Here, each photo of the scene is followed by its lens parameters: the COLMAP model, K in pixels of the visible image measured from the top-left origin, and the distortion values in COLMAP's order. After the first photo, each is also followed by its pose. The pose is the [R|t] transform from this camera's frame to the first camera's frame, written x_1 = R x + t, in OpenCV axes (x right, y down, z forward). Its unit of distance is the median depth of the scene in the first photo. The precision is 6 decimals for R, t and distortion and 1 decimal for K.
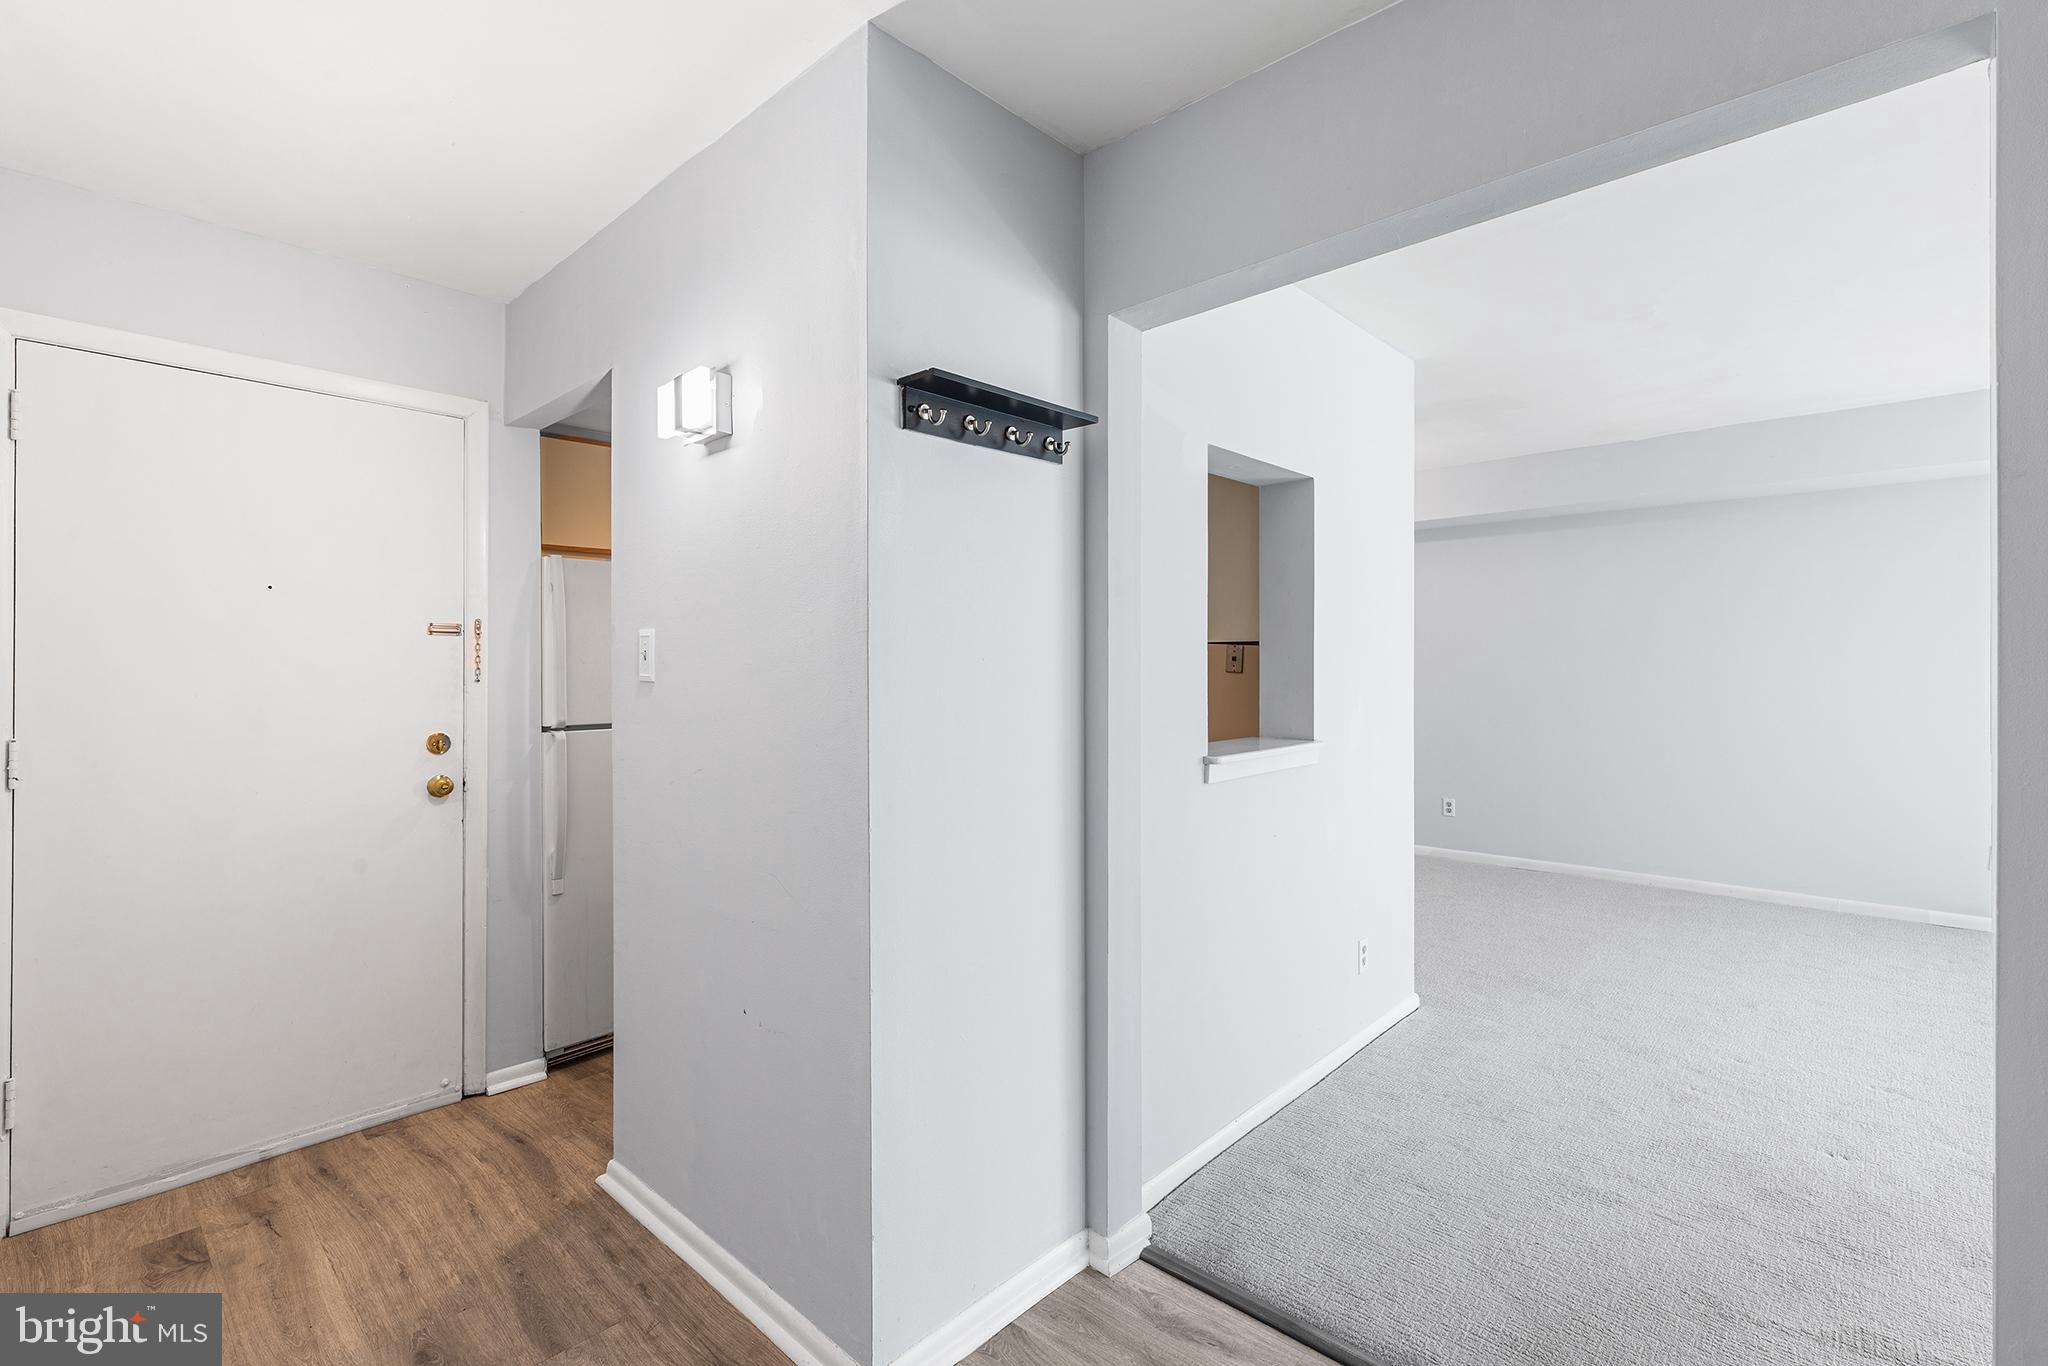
lens RADIAL K [[928.6, 0, 1021.1], [0, 928.6, 670.6], [0, 0, 1]] dist [0.003458, 0.000766]
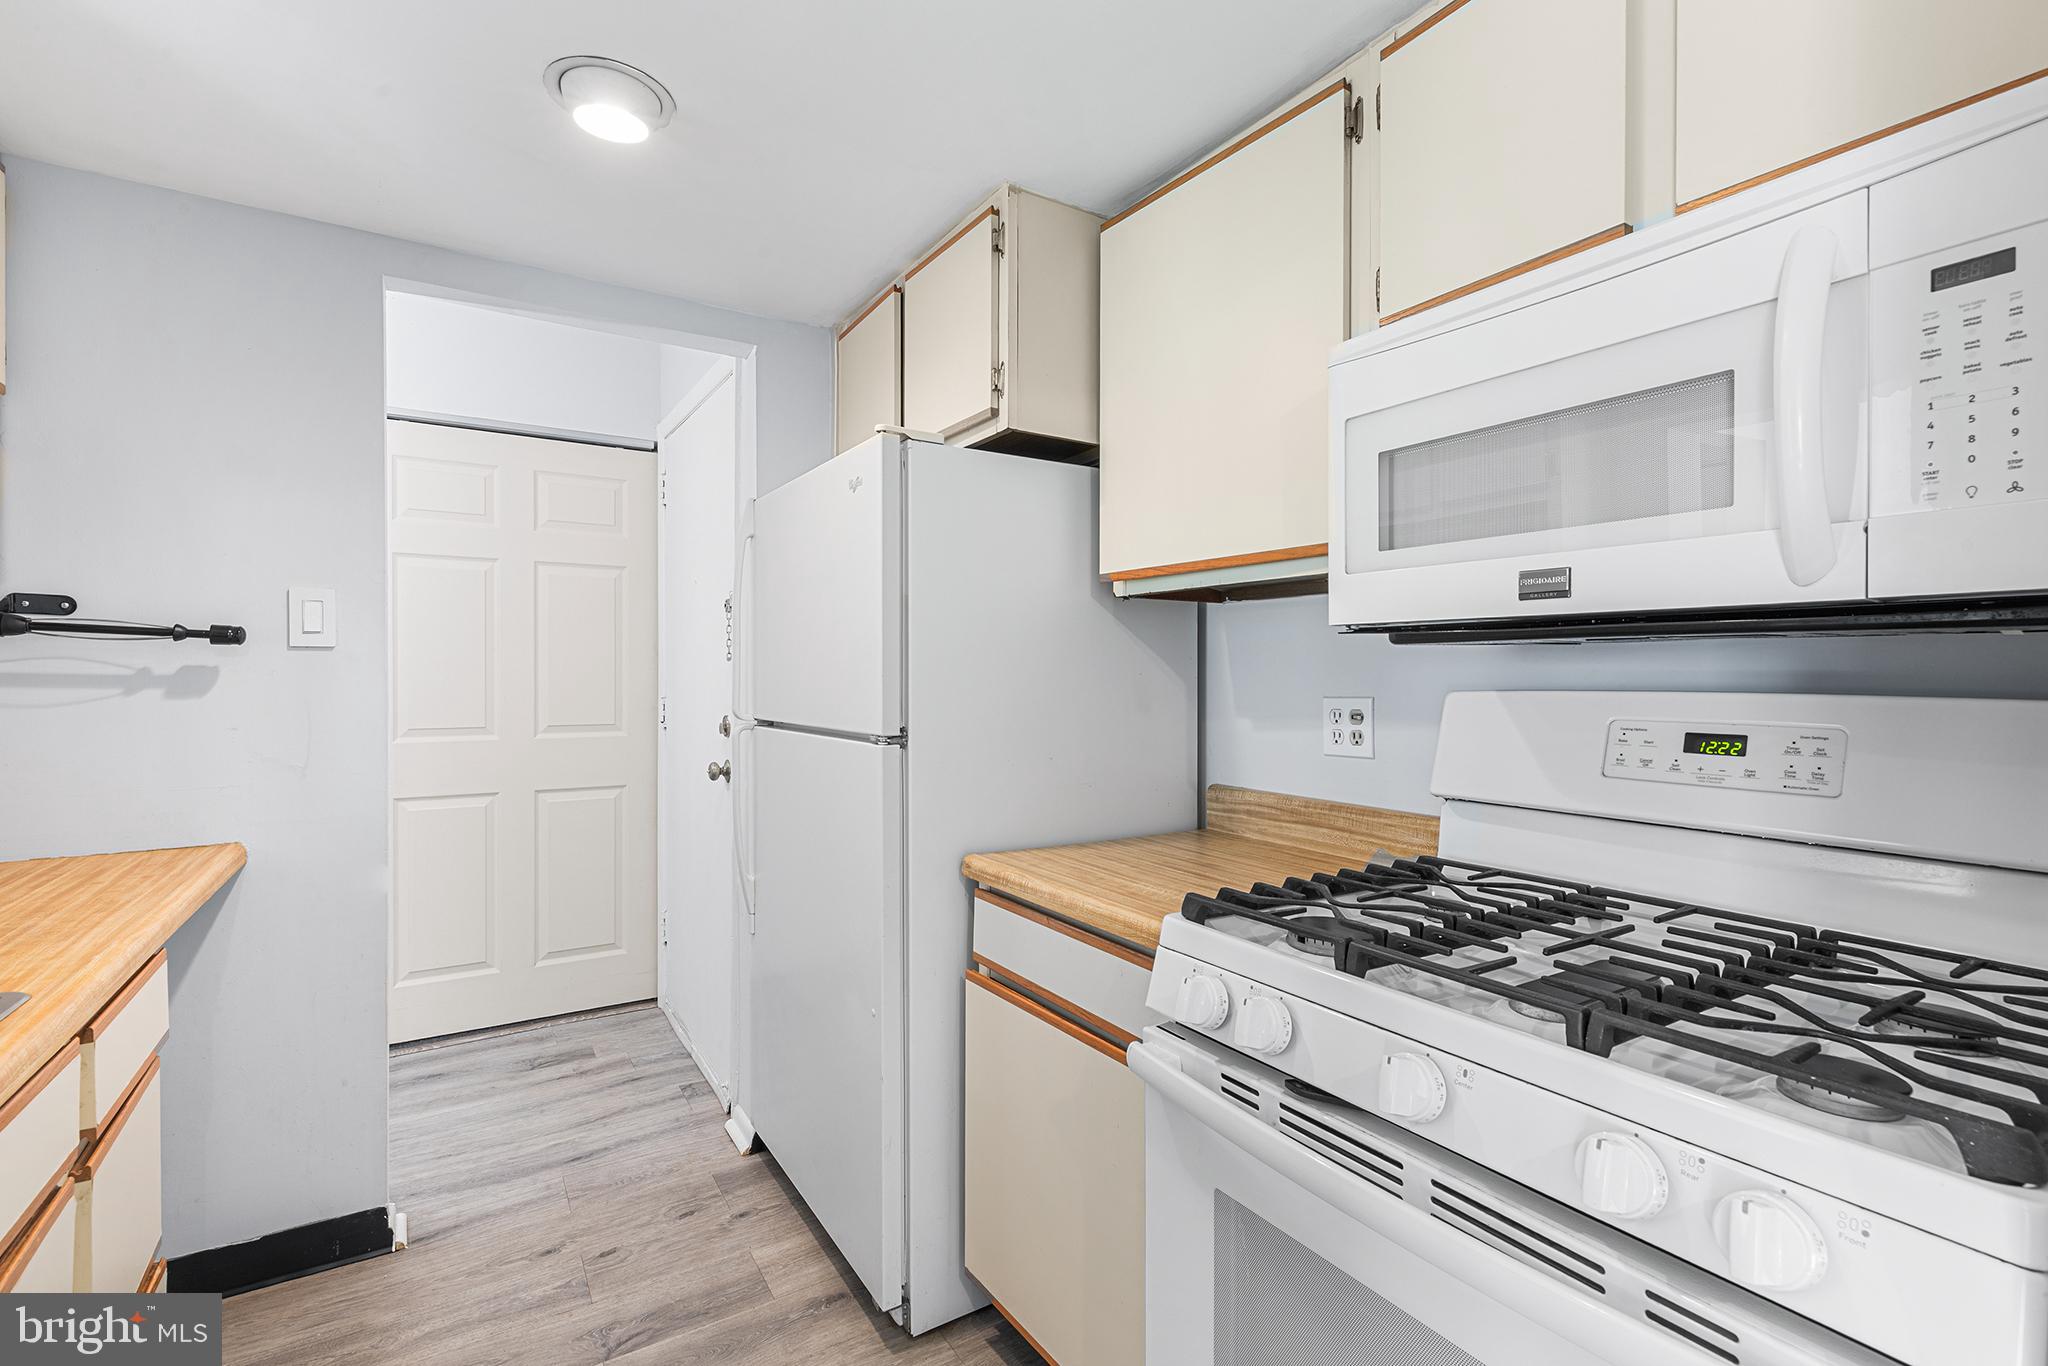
lens RADIAL K [[926.9, 0, 1024.0], [0, 926.9, 683.0], [0, 0, 1]] dist [0.002929, -0.000373]
pose [[-0.247577, 0.008414, -0.968832, 0.231149], [-0.005509, 0.999934, 0.010092, 0.038215], [0.968853, 0.007835, -0.247514, 1.747709]]
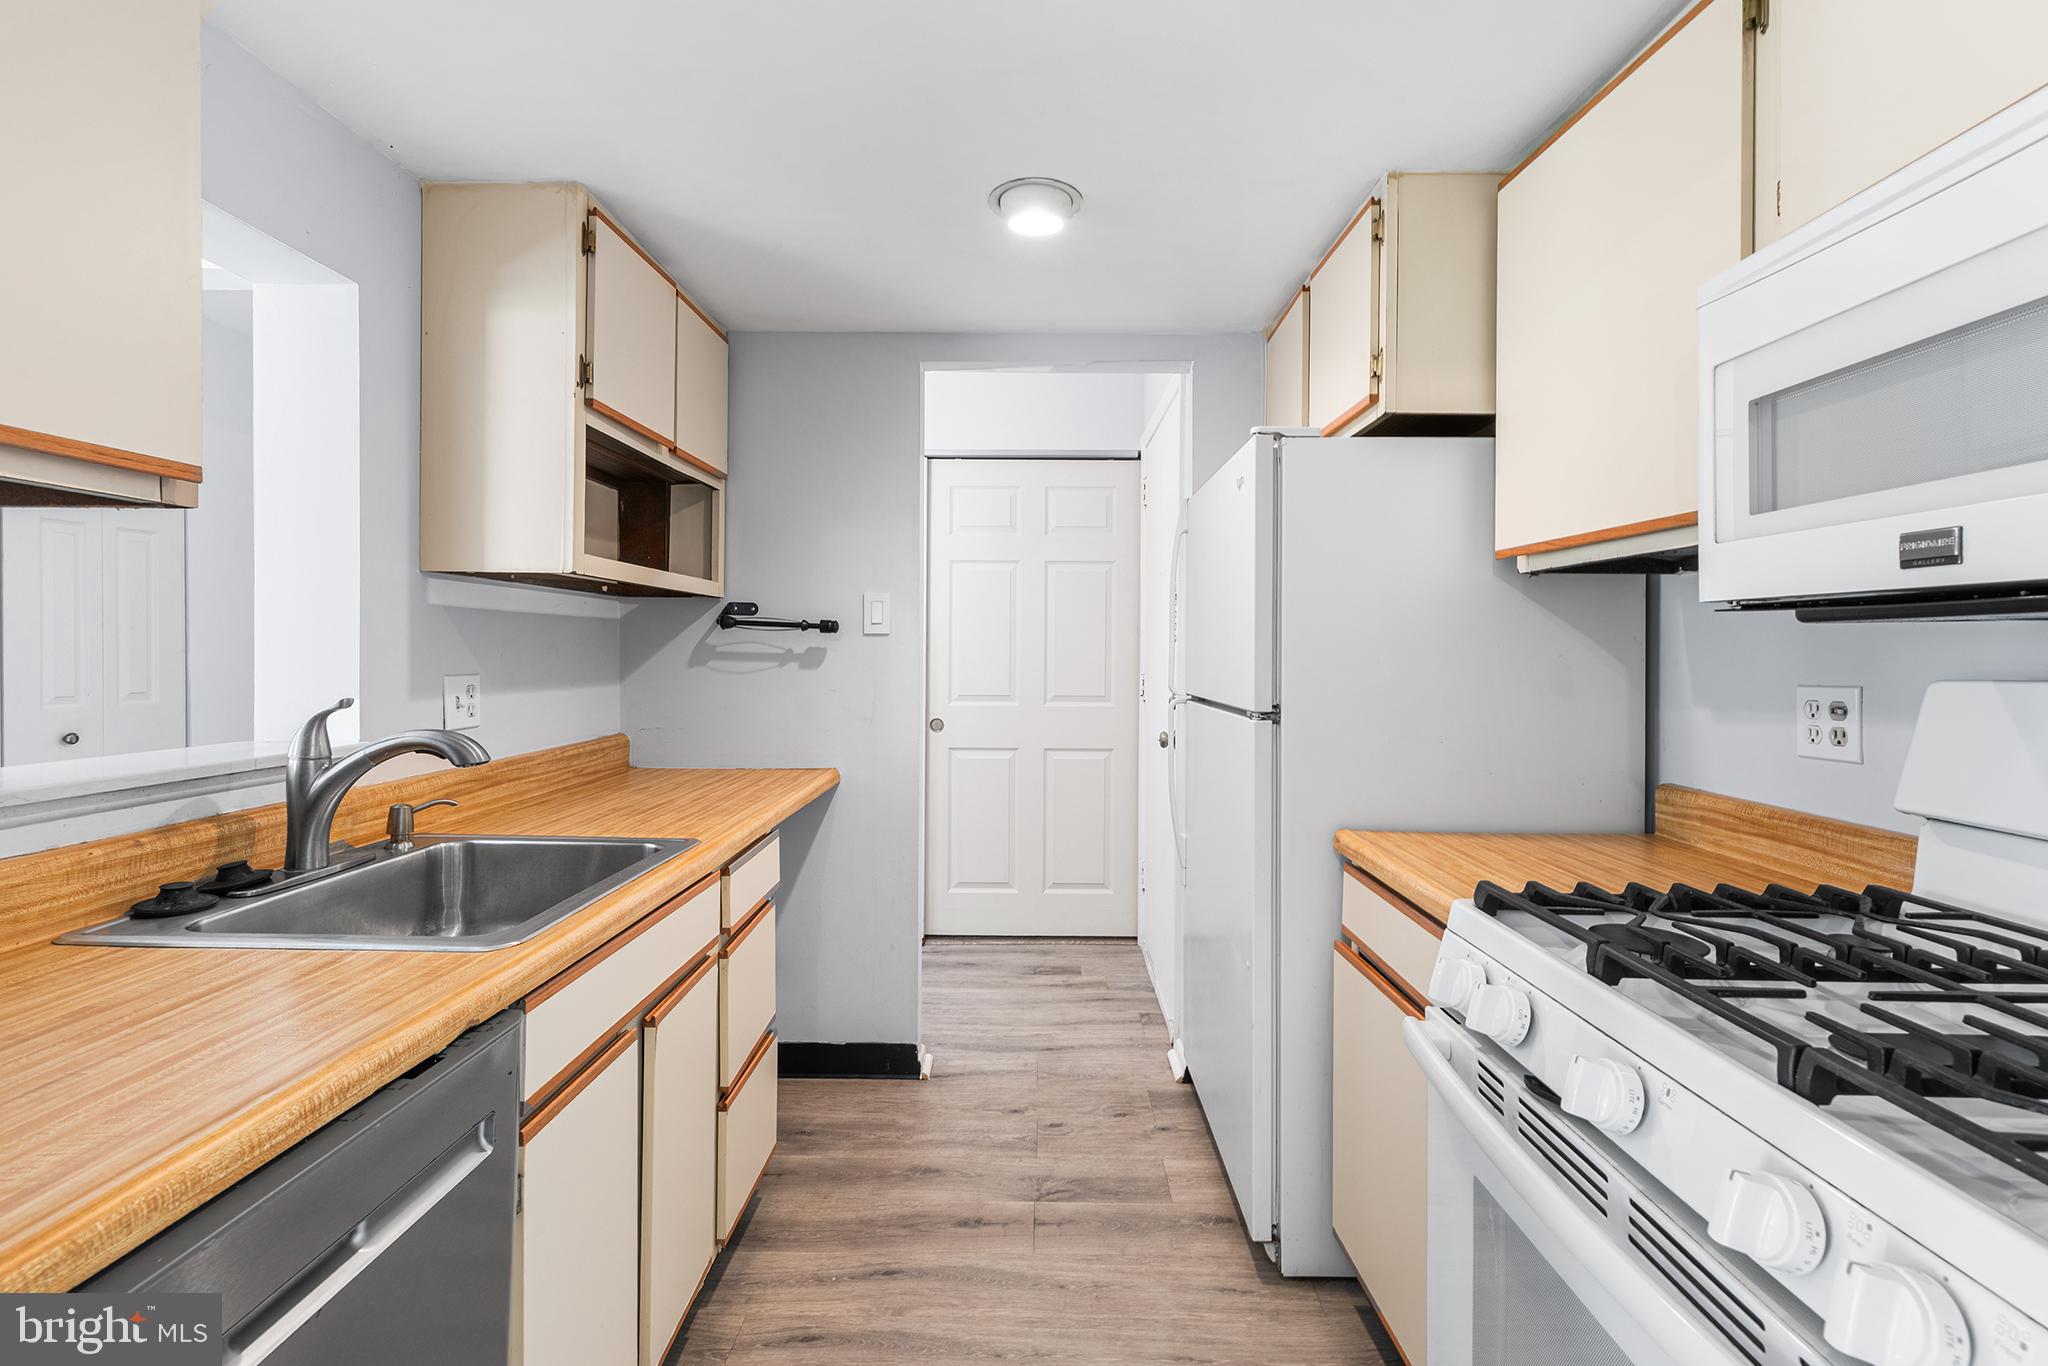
lens RADIAL K [[918.7, 0, 1019.5], [0, 918.7, 653.0], [0, 0, 1]] dist [0.001181, -0.000465]
pose [[-0.737512, -0.001948, -0.675331, 0.234896], [-0.007190, 0.999962, 0.004968, 0.035197], [0.675295, 0.008520, -0.737498, 1.893367]]
